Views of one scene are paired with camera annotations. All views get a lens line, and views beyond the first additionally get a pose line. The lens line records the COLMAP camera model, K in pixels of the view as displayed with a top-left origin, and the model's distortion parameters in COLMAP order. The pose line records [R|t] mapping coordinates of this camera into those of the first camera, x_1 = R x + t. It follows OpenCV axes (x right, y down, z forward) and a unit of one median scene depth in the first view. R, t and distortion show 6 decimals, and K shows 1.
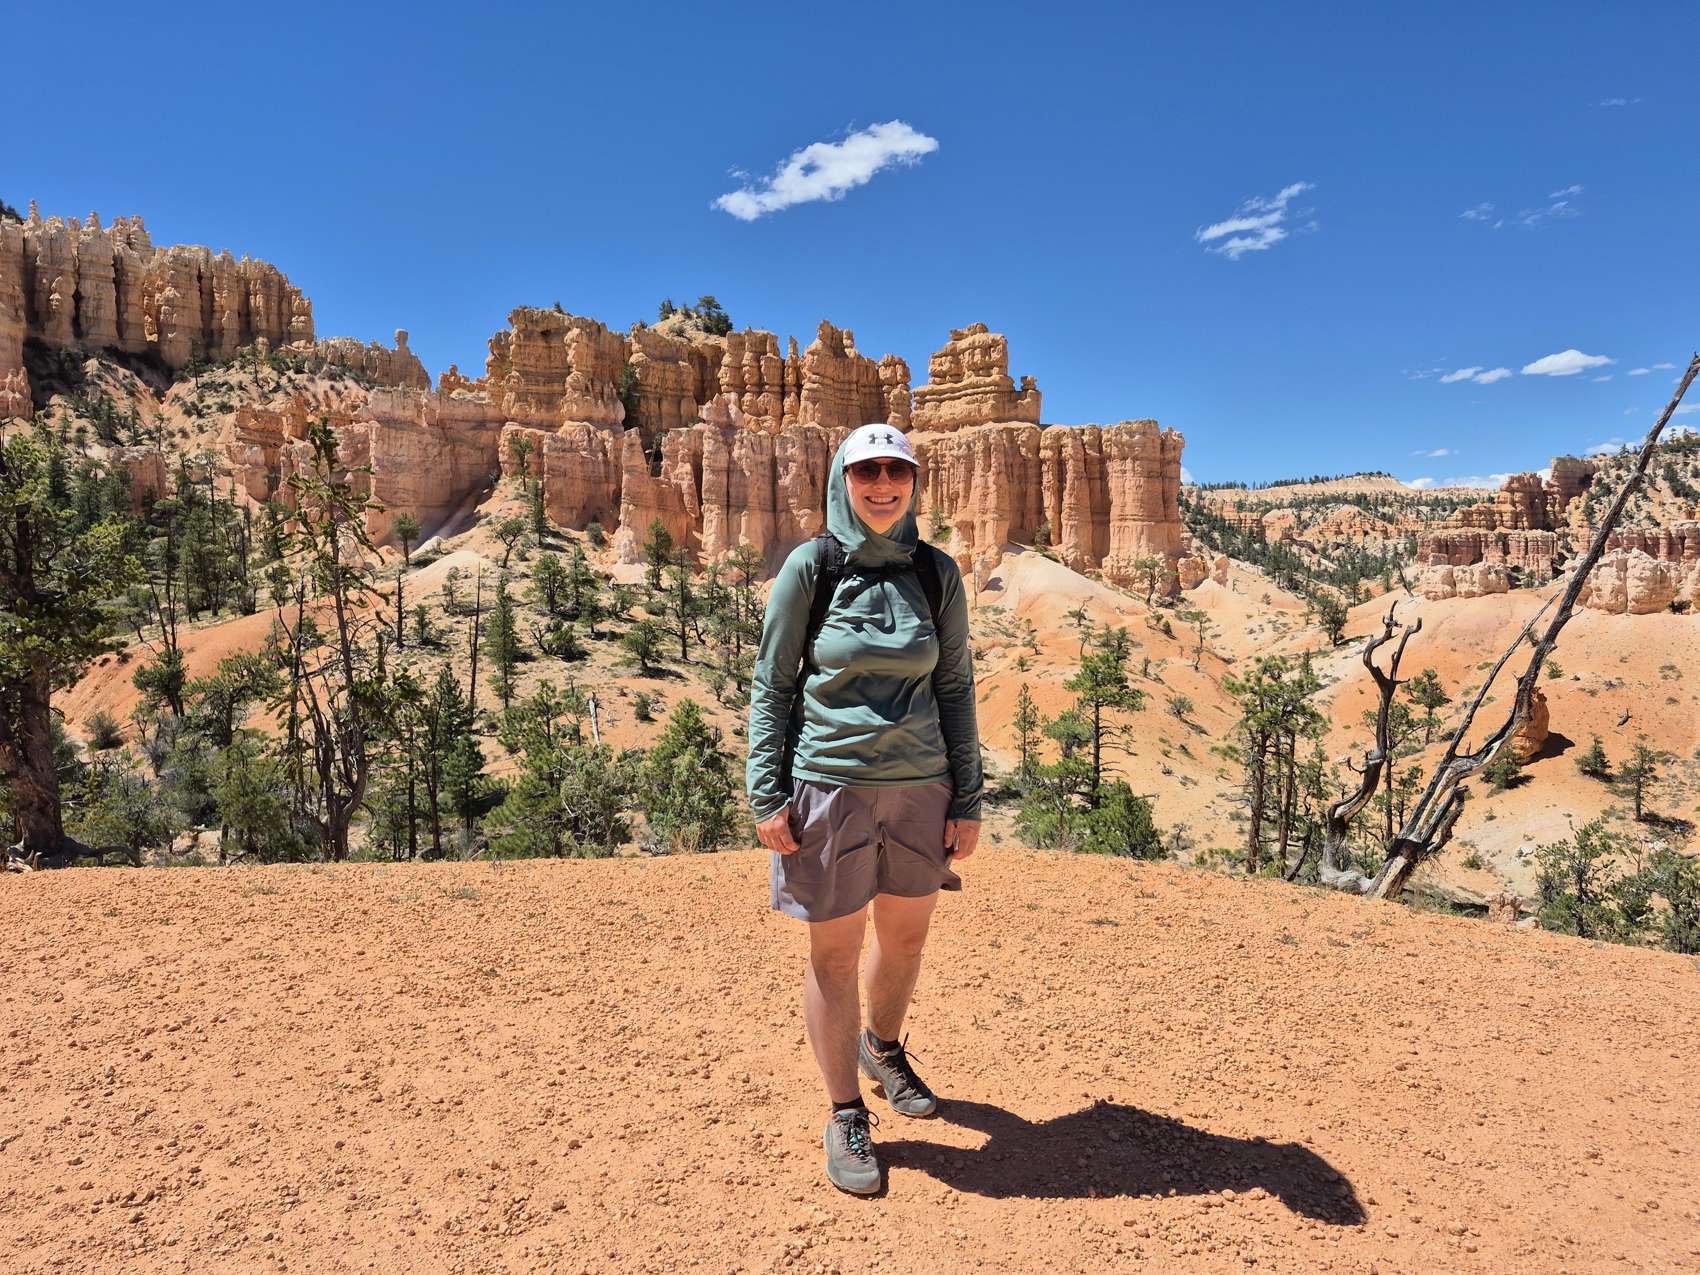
lens RADIAL K [[1178.4, 0, 829.1], [0, 1178.4, 633.3], [0, 0, 1]] dist [0.122863, -0.158388]
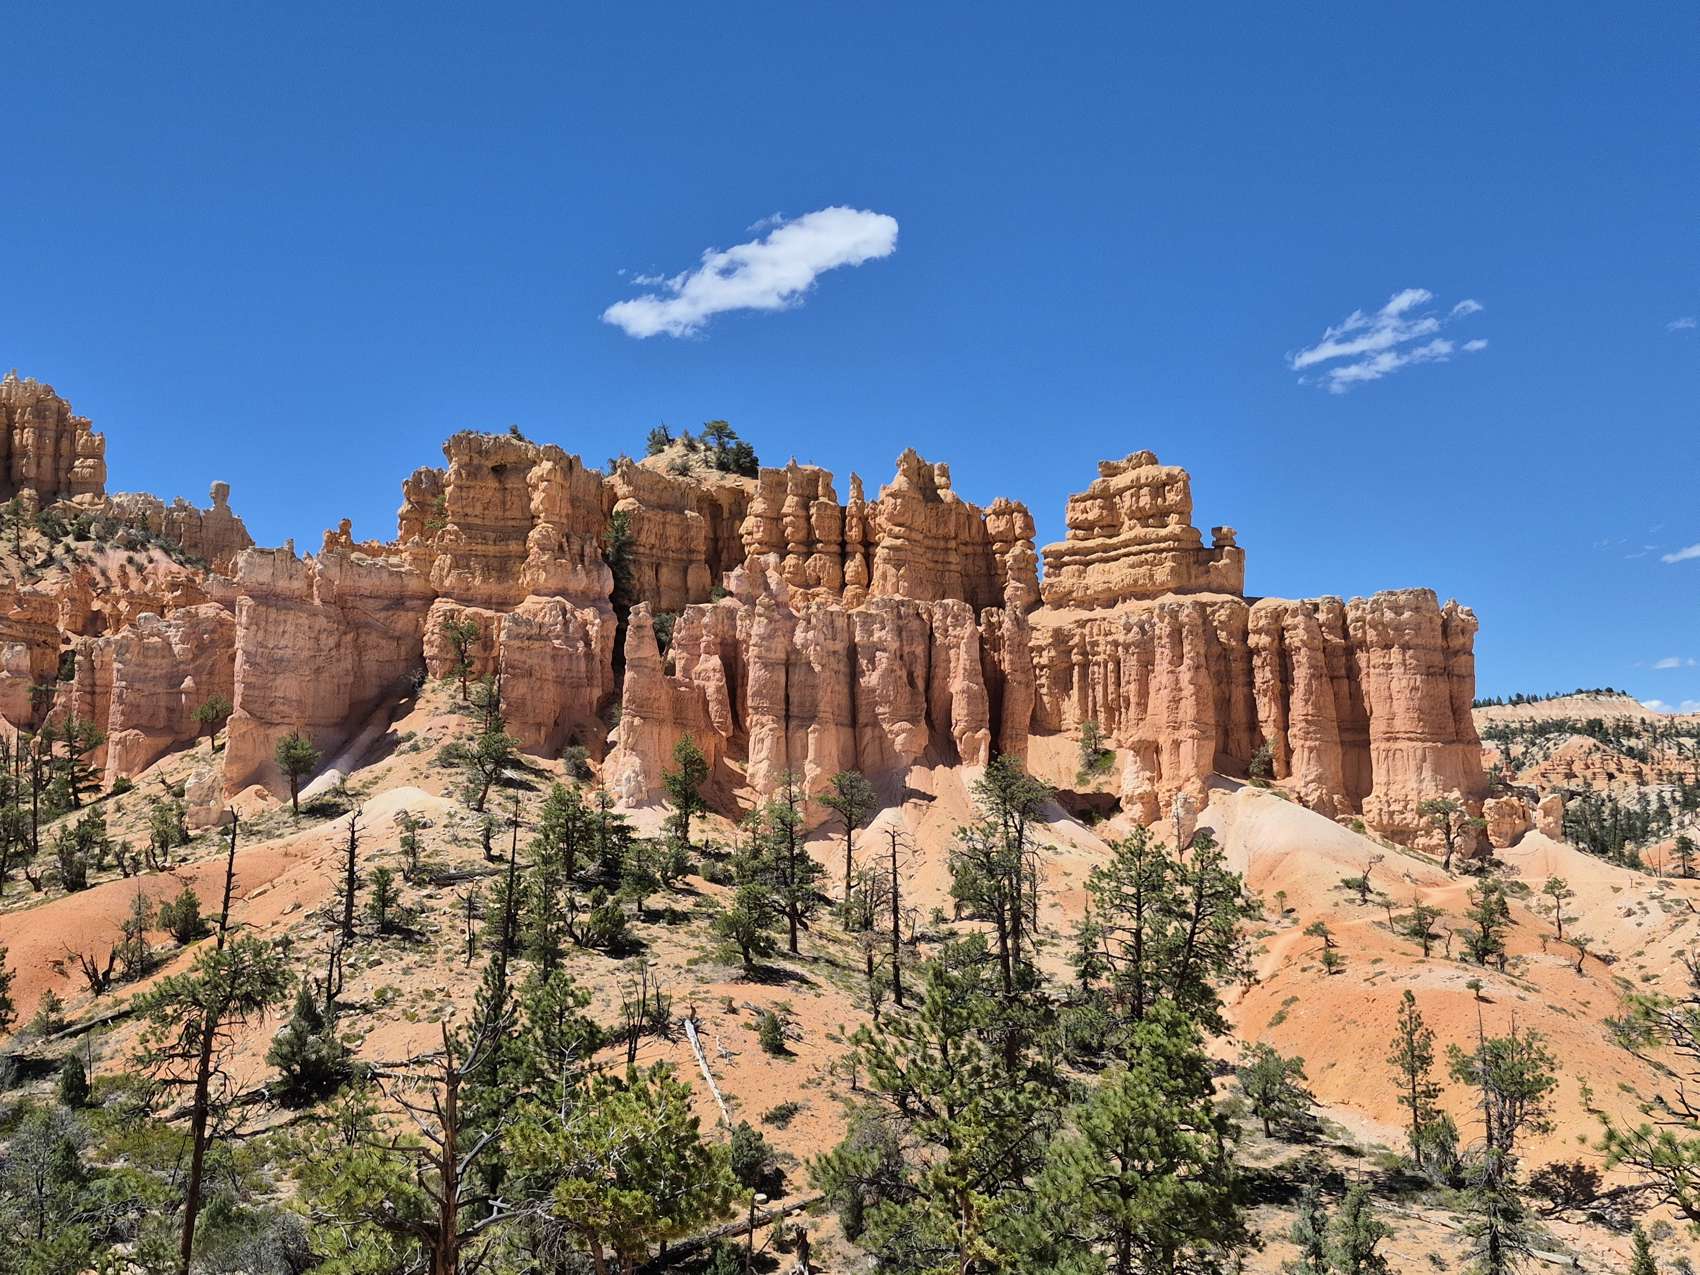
lens RADIAL K [[1705.6, 0, 779.8], [0, 1705.6, 629.5], [0, 0, 1]] dist [0.176589, -0.284582]
pose [[0.999765, -0.003200, 0.021463, -0.101545], [0.006880, 0.984784, -0.173647, 0.007582], [-0.020581, 0.173754, 0.984574, 0.057107]]
